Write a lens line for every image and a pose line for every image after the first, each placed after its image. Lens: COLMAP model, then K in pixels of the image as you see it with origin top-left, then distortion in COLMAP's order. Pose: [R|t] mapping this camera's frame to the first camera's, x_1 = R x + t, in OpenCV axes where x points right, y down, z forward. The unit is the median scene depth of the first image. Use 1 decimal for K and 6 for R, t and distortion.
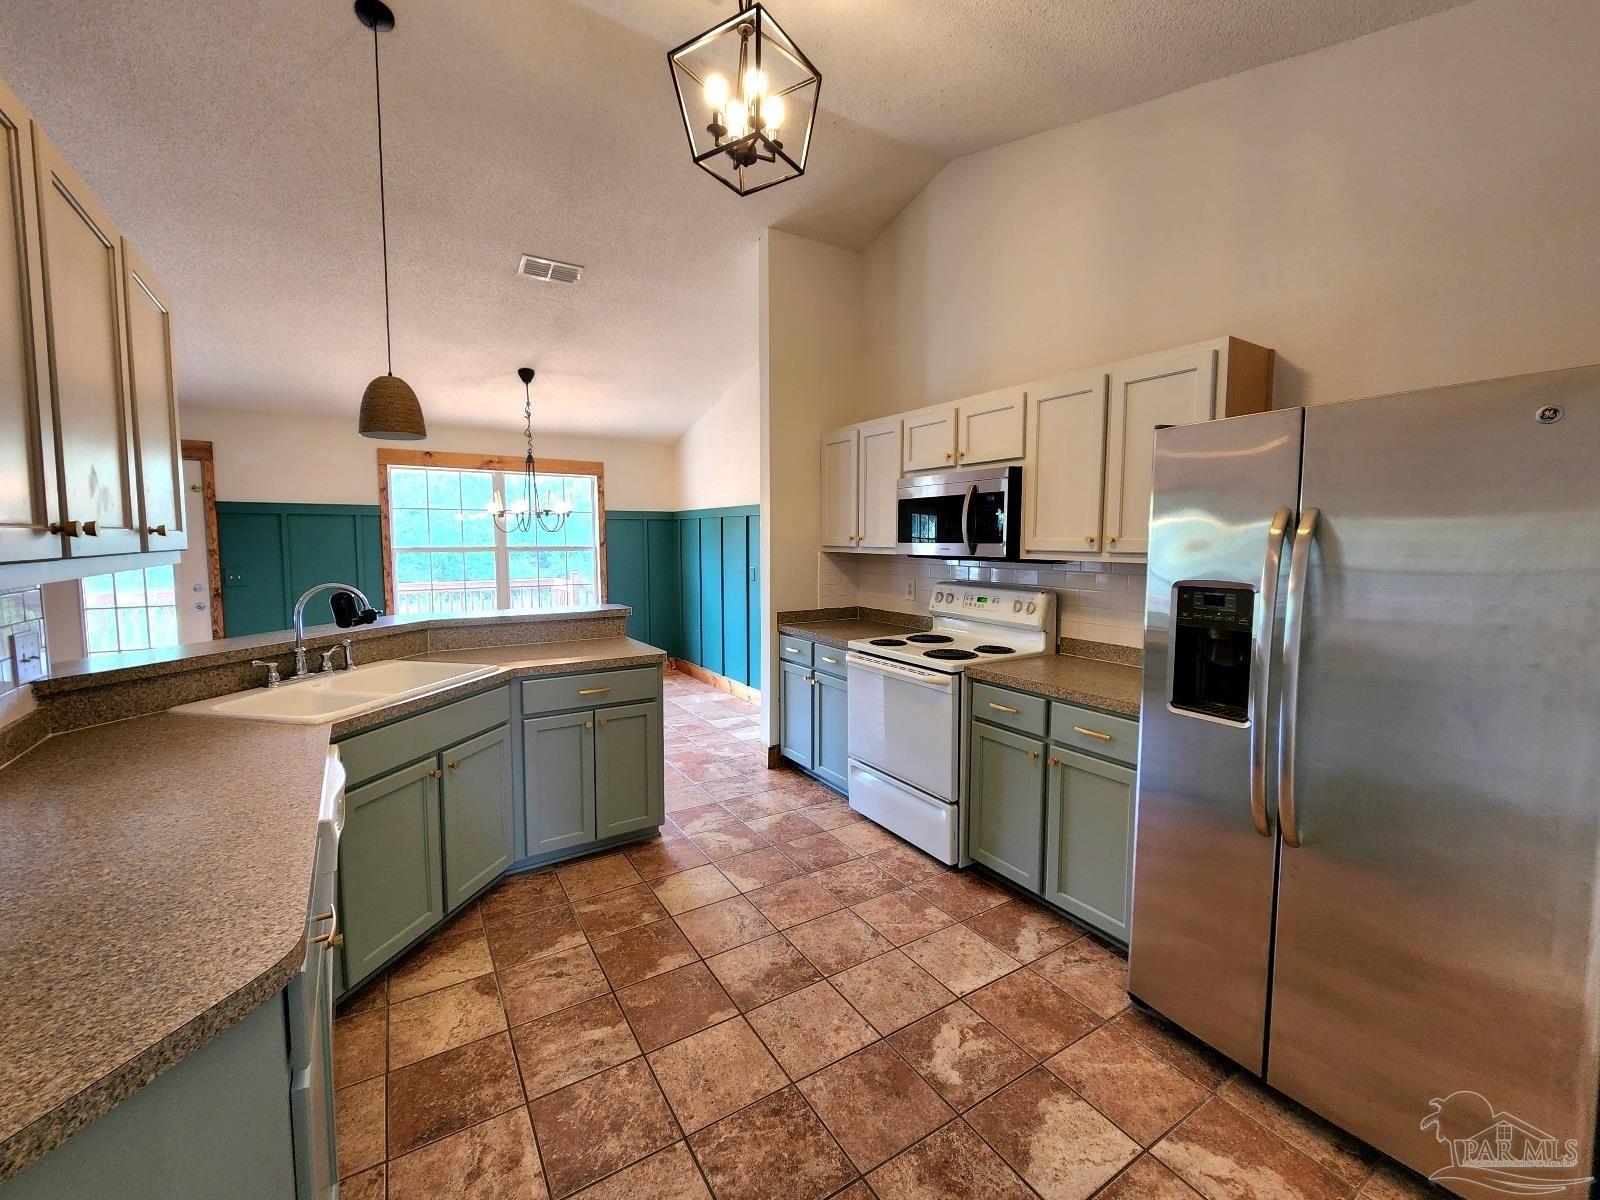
lens RADIAL K [[662.2, 0, 805.6], [0, 662.2, 591.3], [0, 0, 1]] dist [0.001018, -0.000131]
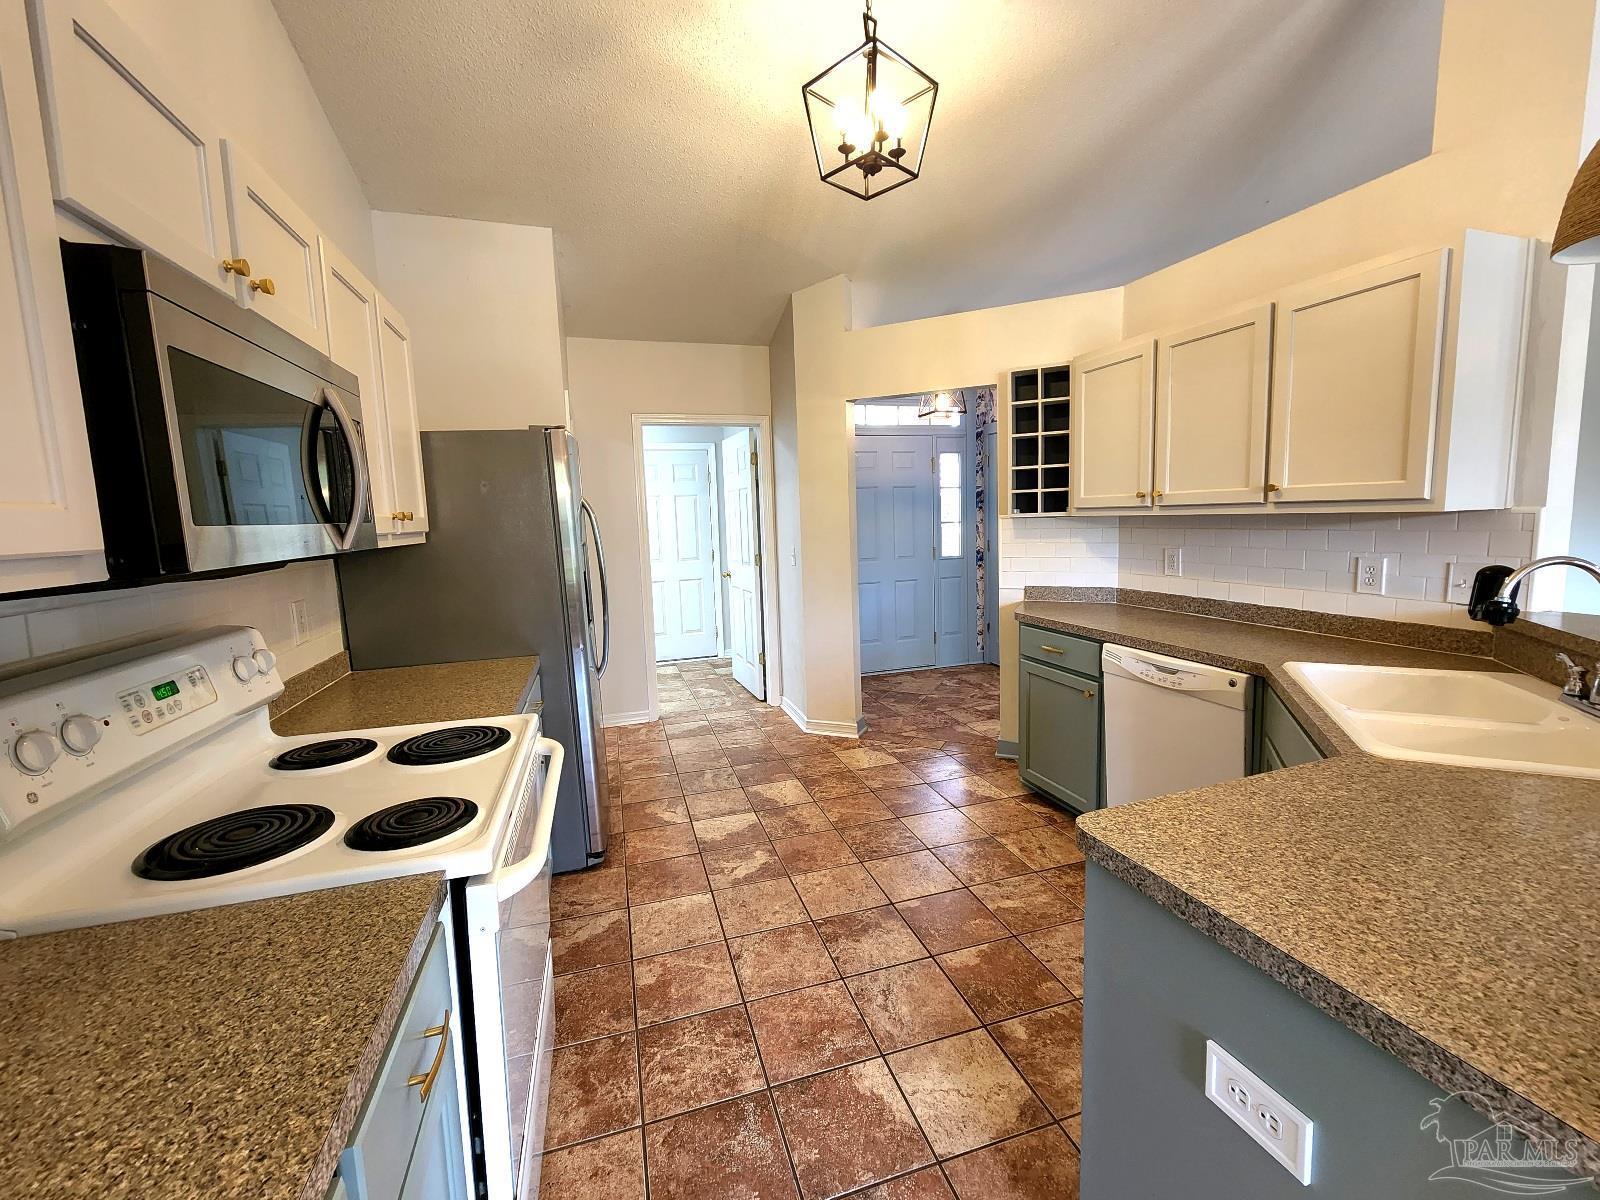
lens RADIAL K [[662.2, 0, 809.3], [0, 662.2, 593.2], [0, 0, 1]] dist [0.001018, -0.000131]
pose [[-0.967721, -0.004222, 0.251987, -0.219123], [0.046561, 0.979653, 0.195222, -0.131457], [-0.247684, 0.200653, -0.947835, 1.800811]]
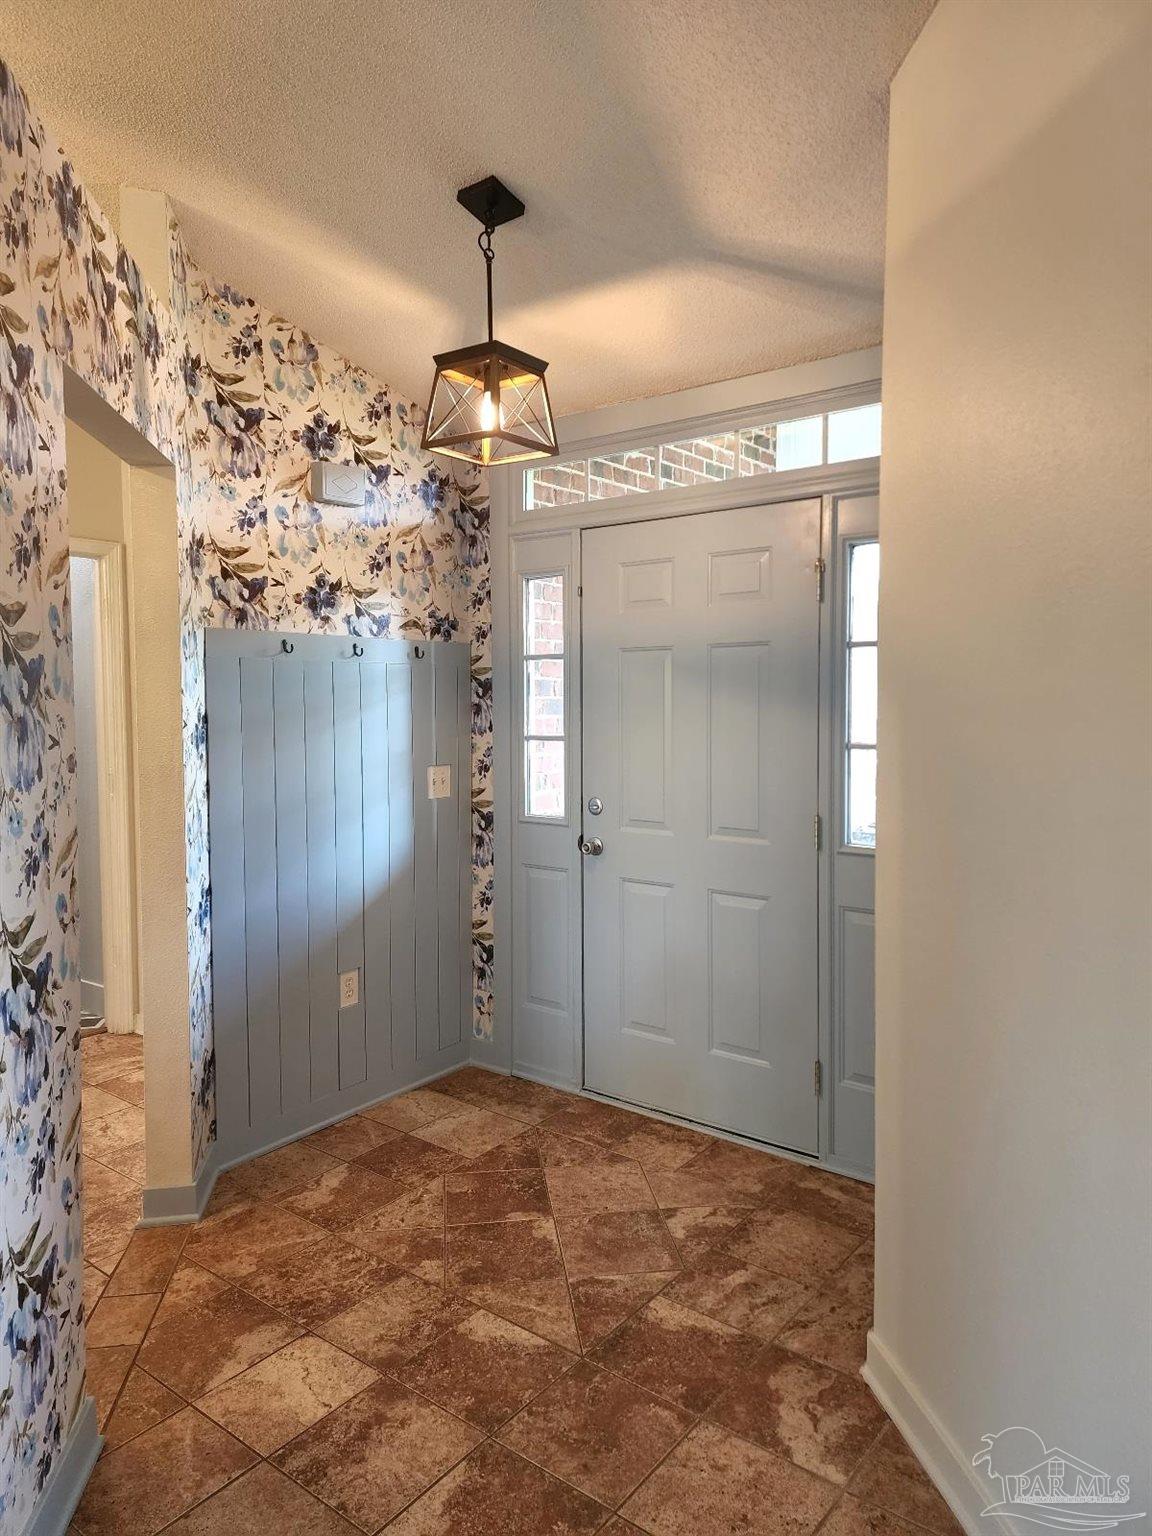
lens RADIAL K [[1014.8, 0, 578.0], [0, 1014.8, 764.1], [0, 0, 1]] dist [0.011347, 0.001302]
pose [[-0.348831, -0.065584, 0.934888, -1.172011], [0.076181, 0.992263, 0.098034, -0.009093], [-0.934084, 0.105418, -0.341136, -0.002899]]
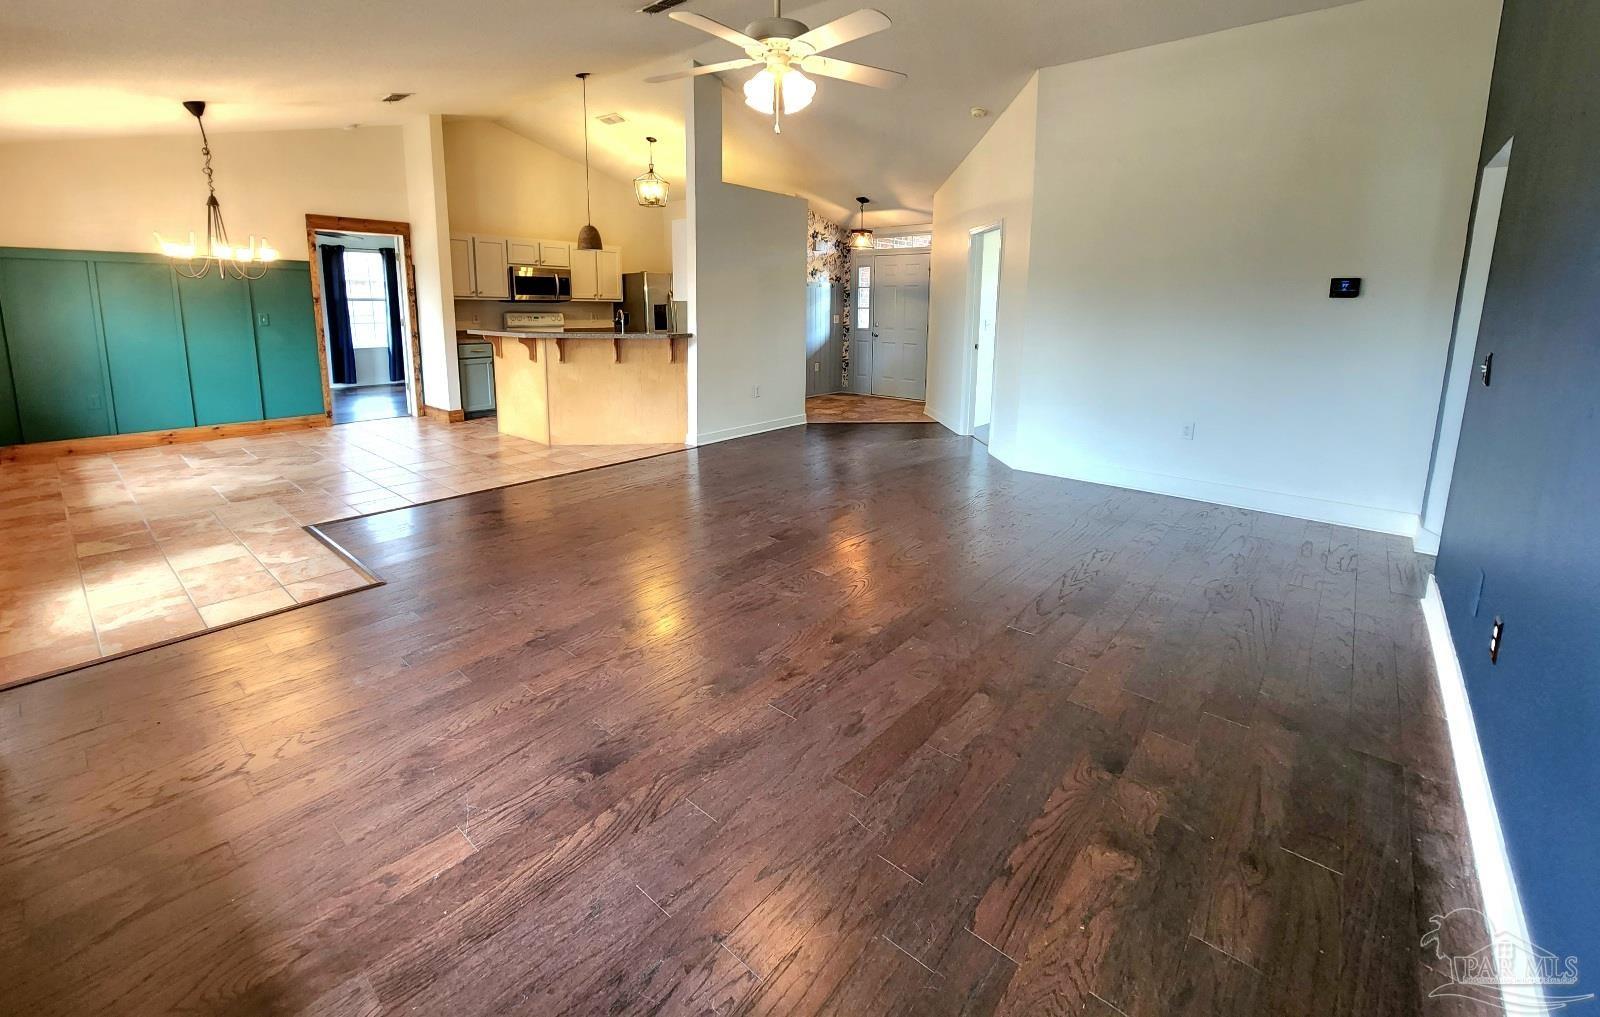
lens RADIAL K [[662.7, 0, 803.0], [0, 662.7, 402.8], [0, 0, 1]] dist [-0.004916, 0.000181]
pose [[-0.298004, -0.149699, 0.942753, -3.622945], [0.063594, 0.982319, 0.176084, -0.071189], [-0.952444, 0.112427, -0.283215, 1.137799]]
